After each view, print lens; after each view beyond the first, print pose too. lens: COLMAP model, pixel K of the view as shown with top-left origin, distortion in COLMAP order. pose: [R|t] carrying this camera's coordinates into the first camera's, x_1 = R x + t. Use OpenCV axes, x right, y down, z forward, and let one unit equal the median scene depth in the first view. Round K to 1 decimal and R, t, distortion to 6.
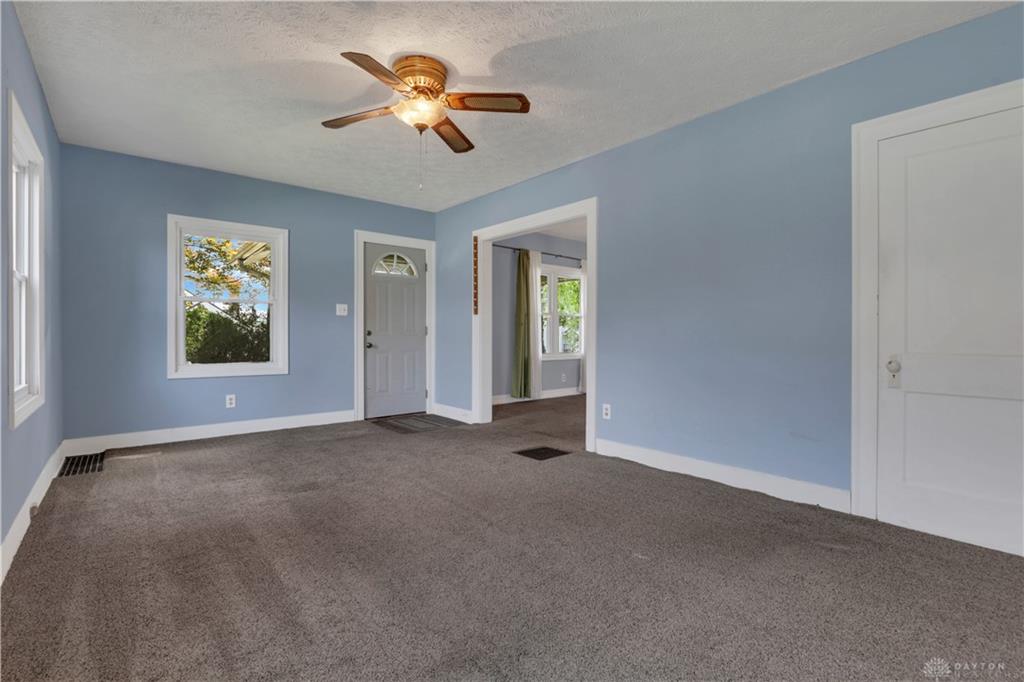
lens RADIAL K [[486.1, 0, 511.9], [0, 486.1, 330.4], [0, 0, 1]] dist [-0.017705, 0.000375]
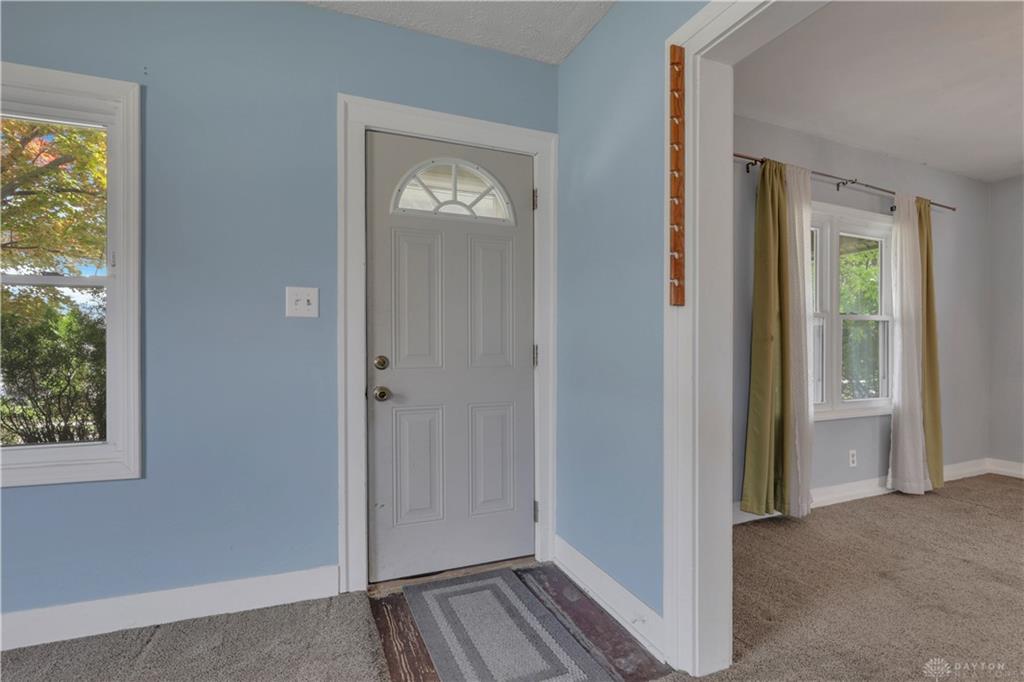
lens RADIAL K [[468.9, 0, 493.7], [0, 468.9, 345.0], [0, 0, 1]] dist [-0.031091, -0.000164]
pose [[0.936906, -0.001085, -0.349580, -0.080366], [0.000614, 0.999999, -0.001458, -0.008064], [0.349582, 0.001151, 0.936905, 0.689418]]
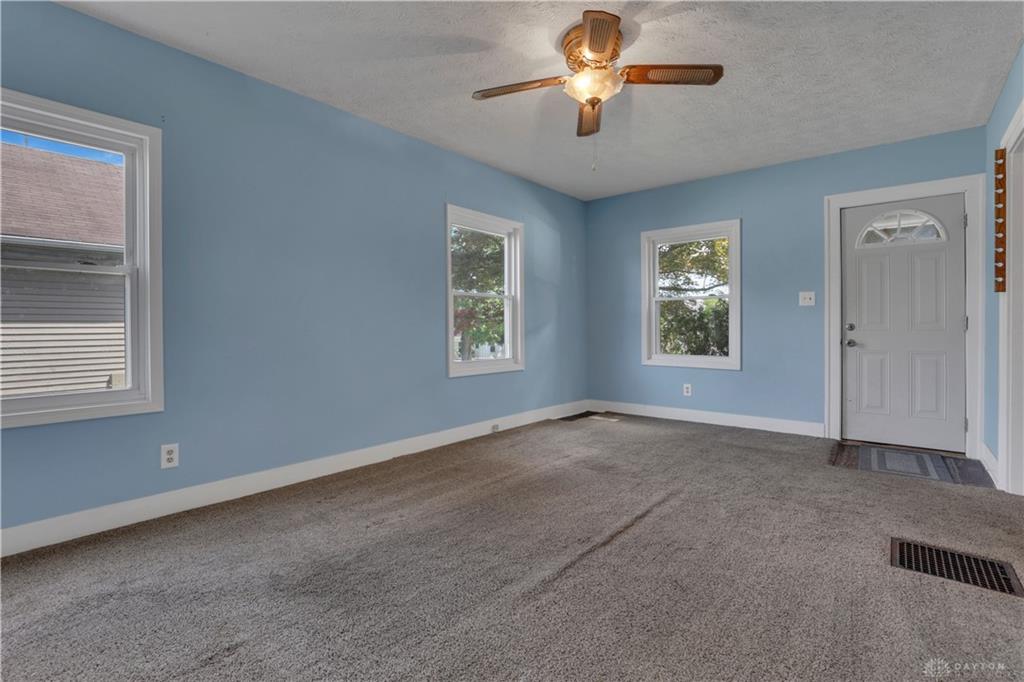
lens RADIAL K [[485.8, 0, 524.3], [0, 485.8, 340.8], [0, 0, 1]] dist [-0.021013, 0.000176]
pose [[0.170953, 0.021492, -0.985045, 0.363914], [0.009719, 0.999677, 0.023498, 0.004738], [0.985231, -0.013590, 0.170688, 0.374640]]
